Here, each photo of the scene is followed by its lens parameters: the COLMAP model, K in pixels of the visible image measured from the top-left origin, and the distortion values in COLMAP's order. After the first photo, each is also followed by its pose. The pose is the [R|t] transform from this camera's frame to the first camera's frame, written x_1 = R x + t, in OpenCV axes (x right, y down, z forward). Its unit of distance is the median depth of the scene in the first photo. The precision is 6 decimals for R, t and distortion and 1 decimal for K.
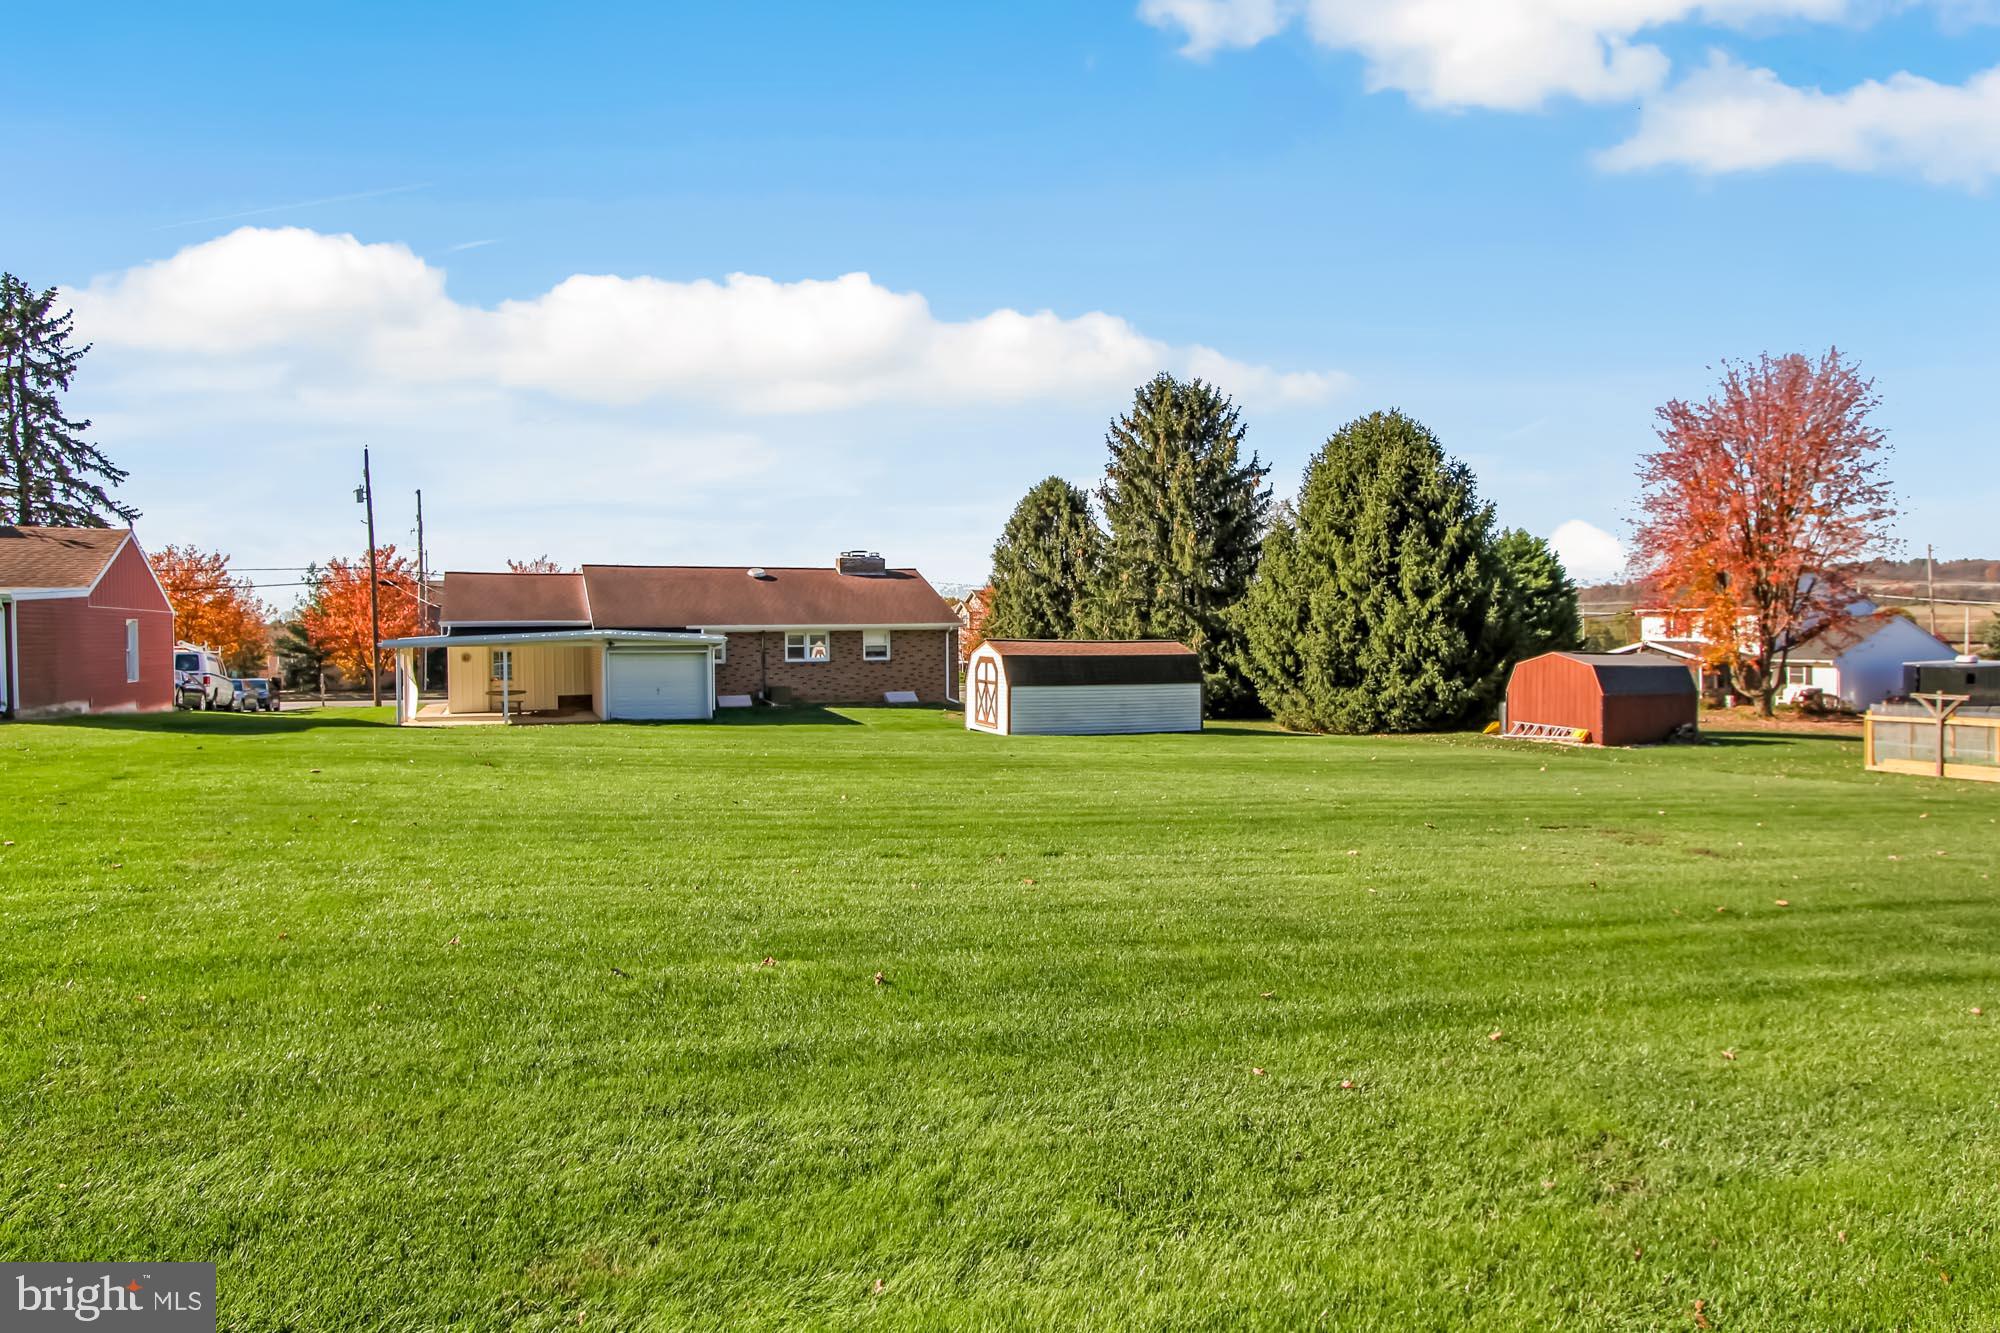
lens RADIAL K [[1067.8, 0, 995.2], [0, 1067.8, 673.4], [0, 0, 1]] dist [-0.014151, -0.000541]
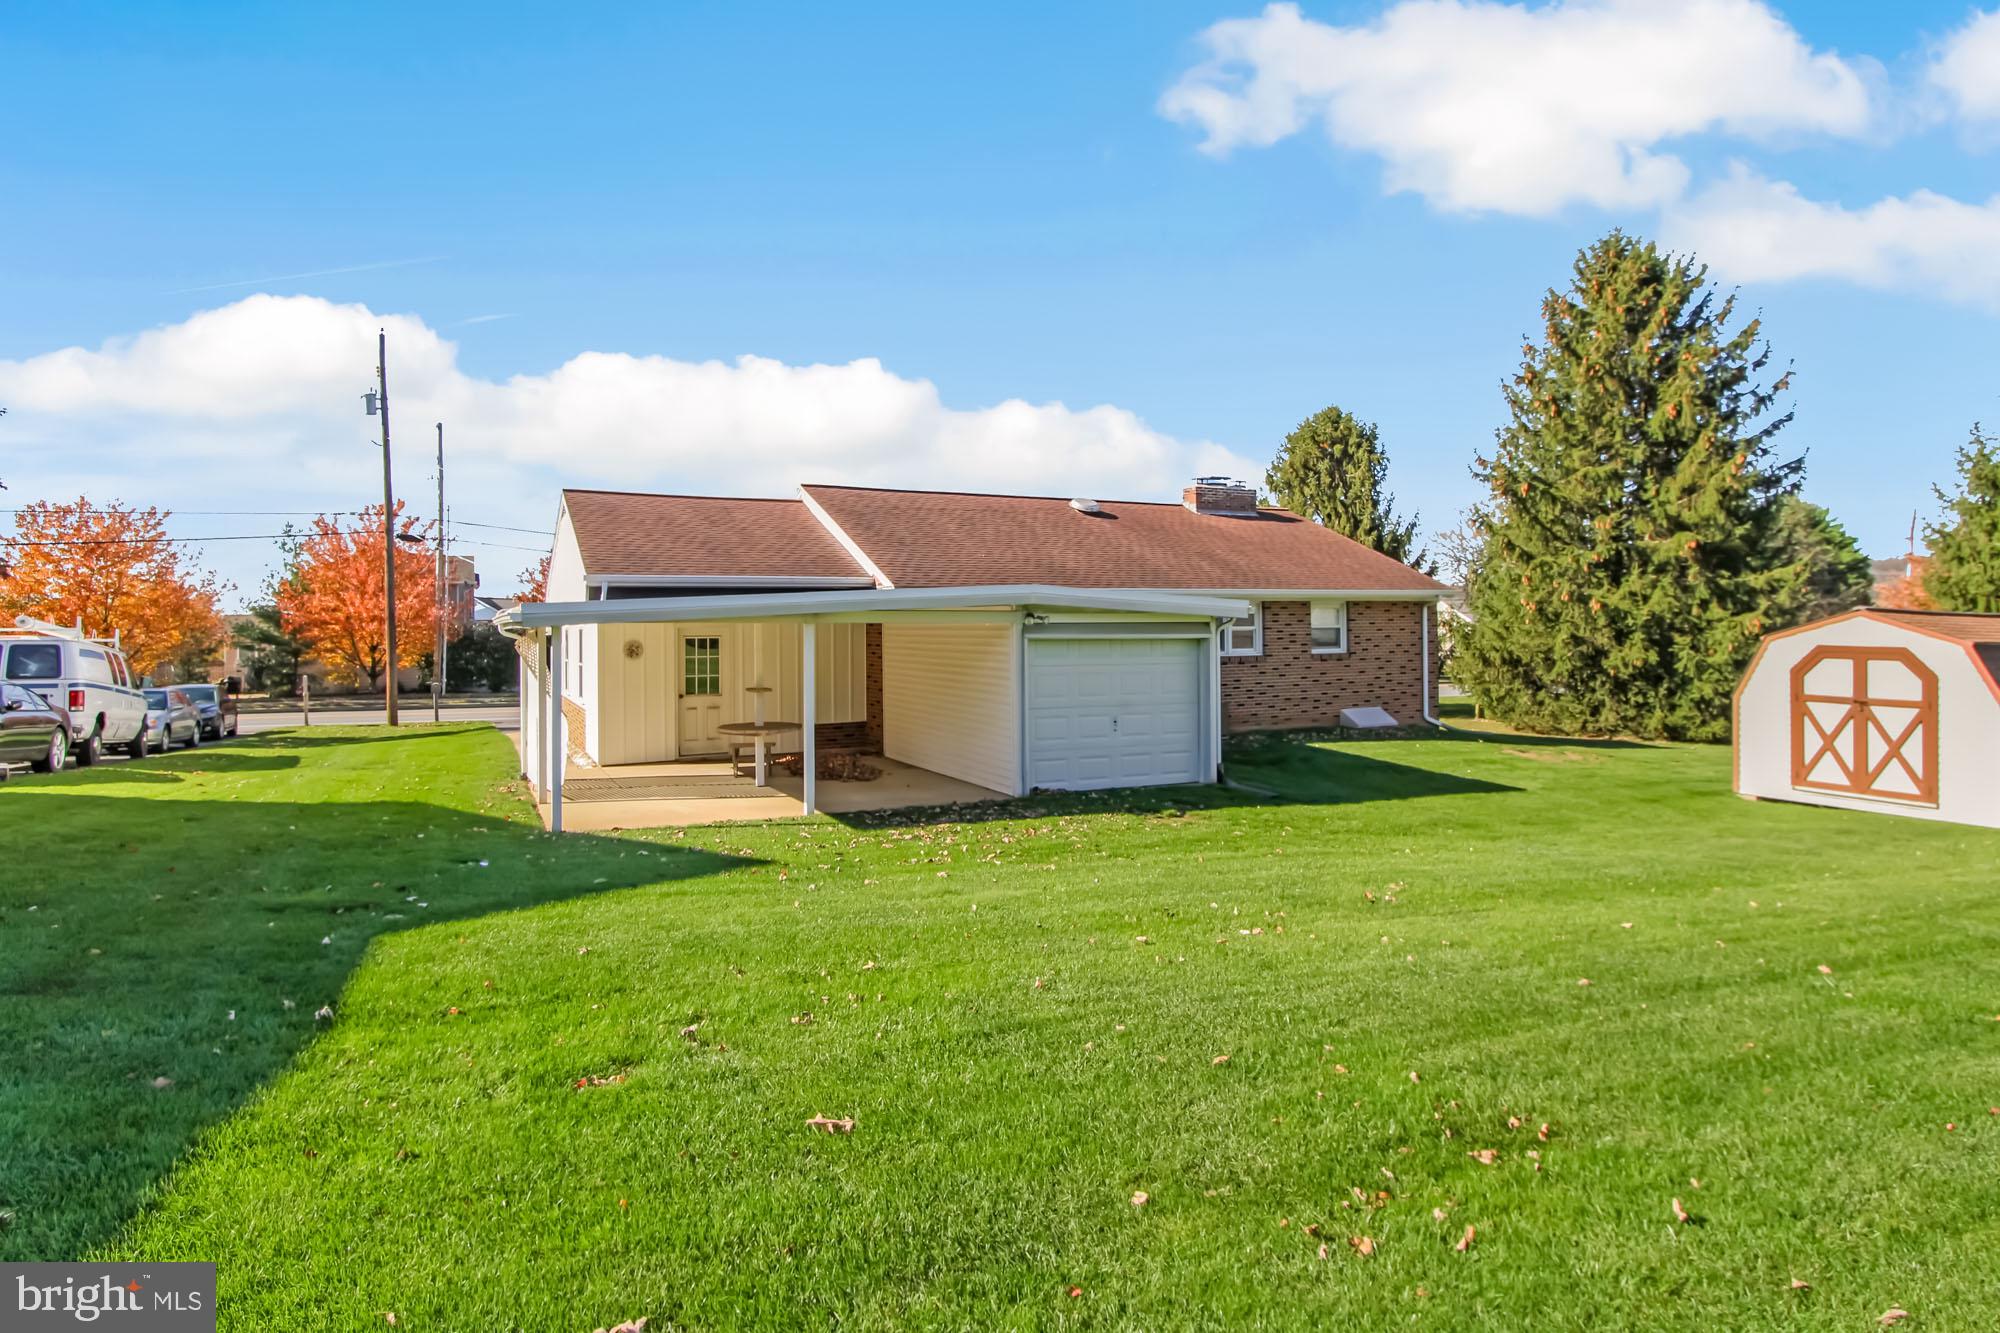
lens RADIAL K [[1067.8, 0, 1058.5], [0, 1067.8, 629.1], [0, 0, 1]] dist [-0.014151, -0.000541]
pose [[0.997957, -0.000773, 0.063891, -0.289541], [0.002906, 0.999441, -0.033302, -0.006614], [-0.063830, 0.033419, 0.997401, 0.432456]]
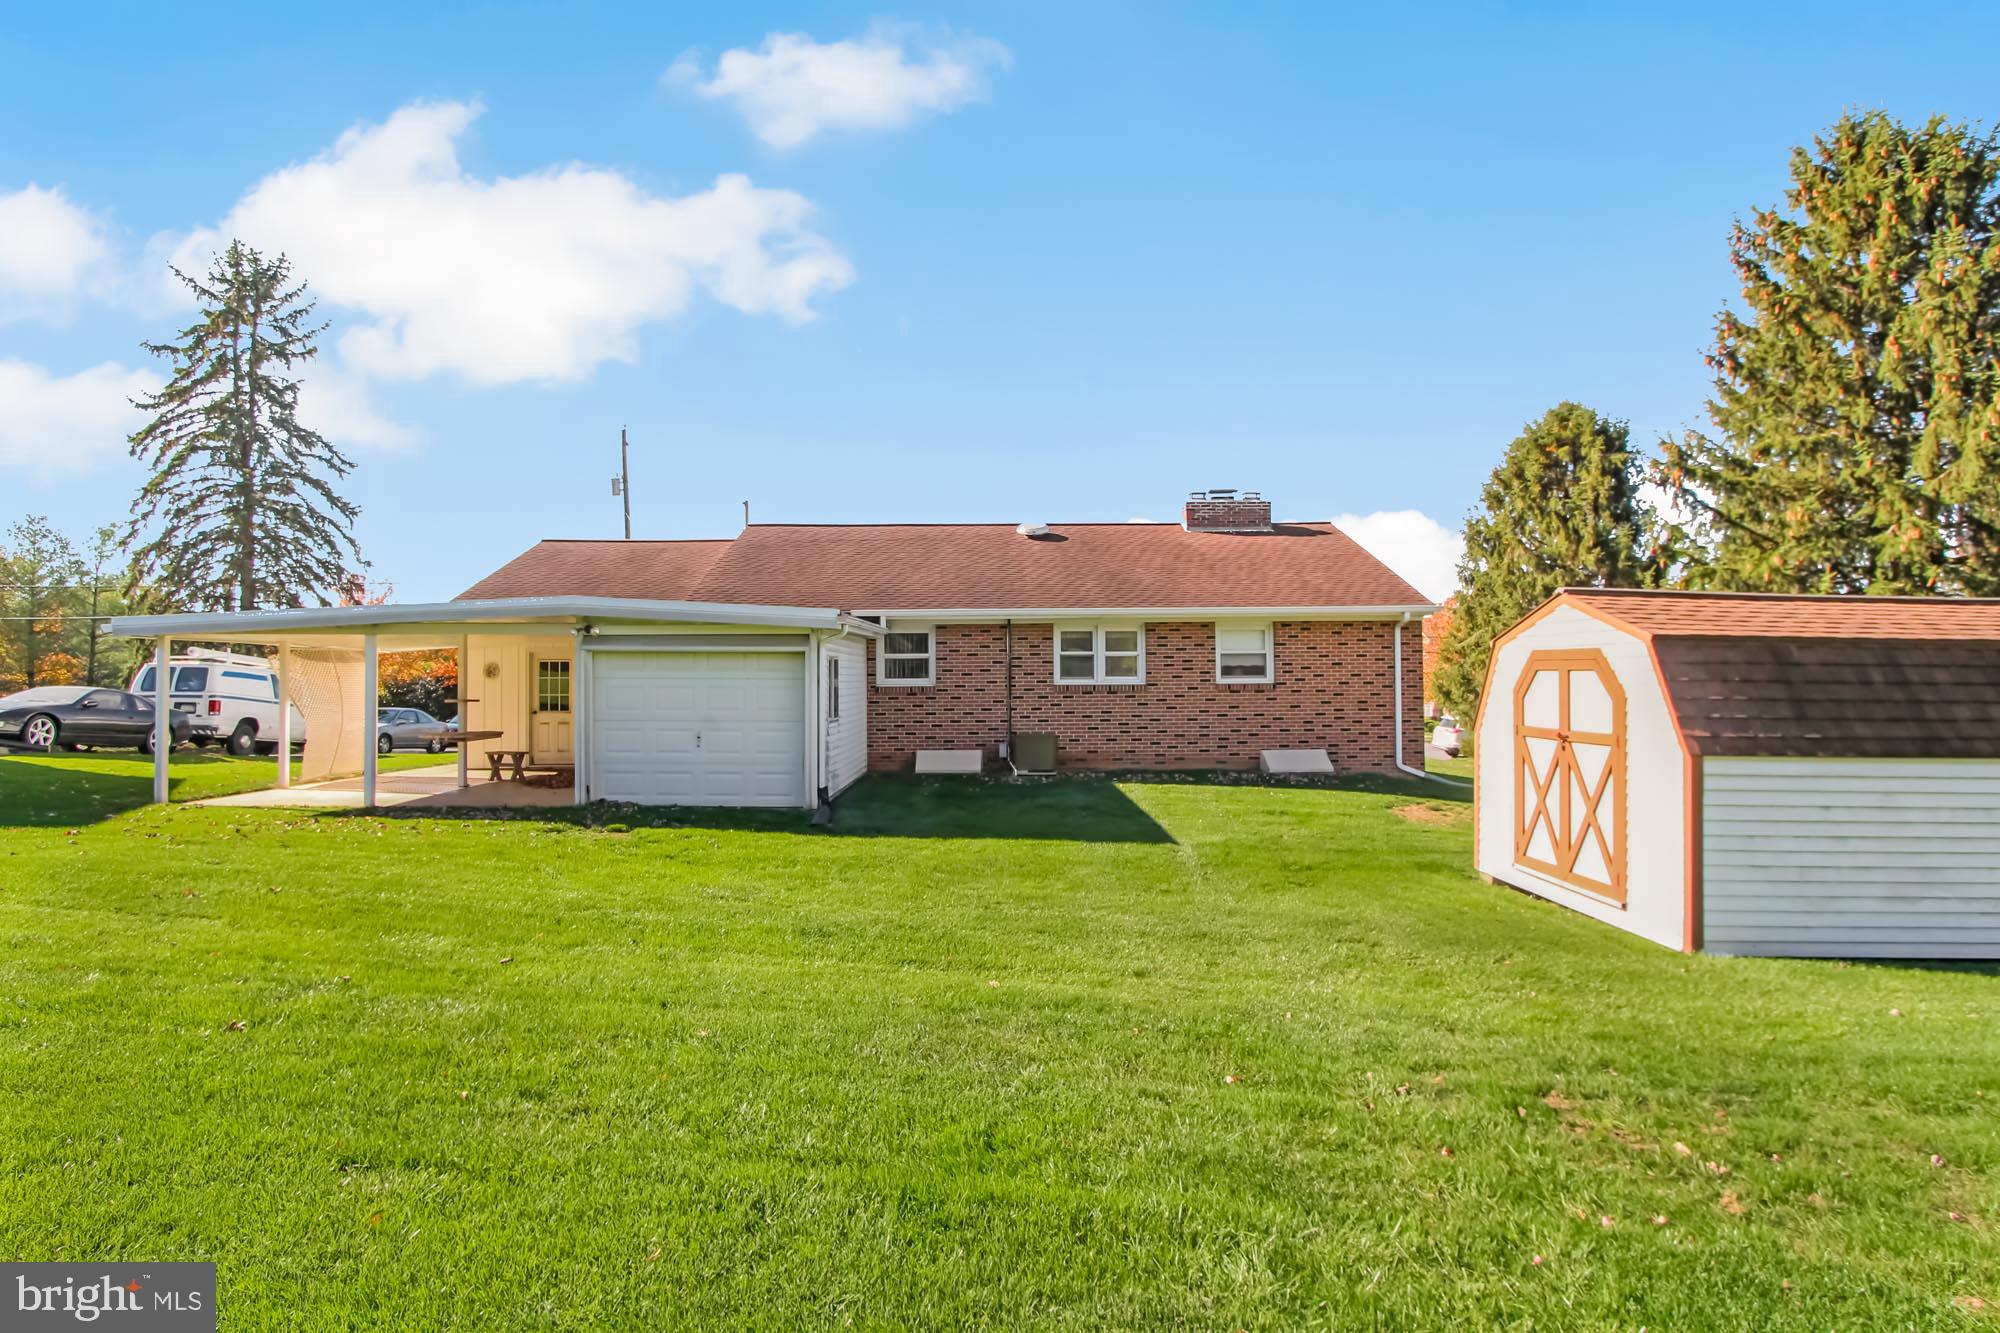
lens RADIAL K [[1042.7, 0, 1000.5], [0, 1042.7, 663.3], [0, 0, 1]] dist [-0.013575, 0.000178]
pose [[0.924771, -0.004849, -0.380493, -0.032988], [-0.015212, 0.998648, -0.049700, 0.003691], [0.380220, 0.051749, 0.923447, 0.514631]]
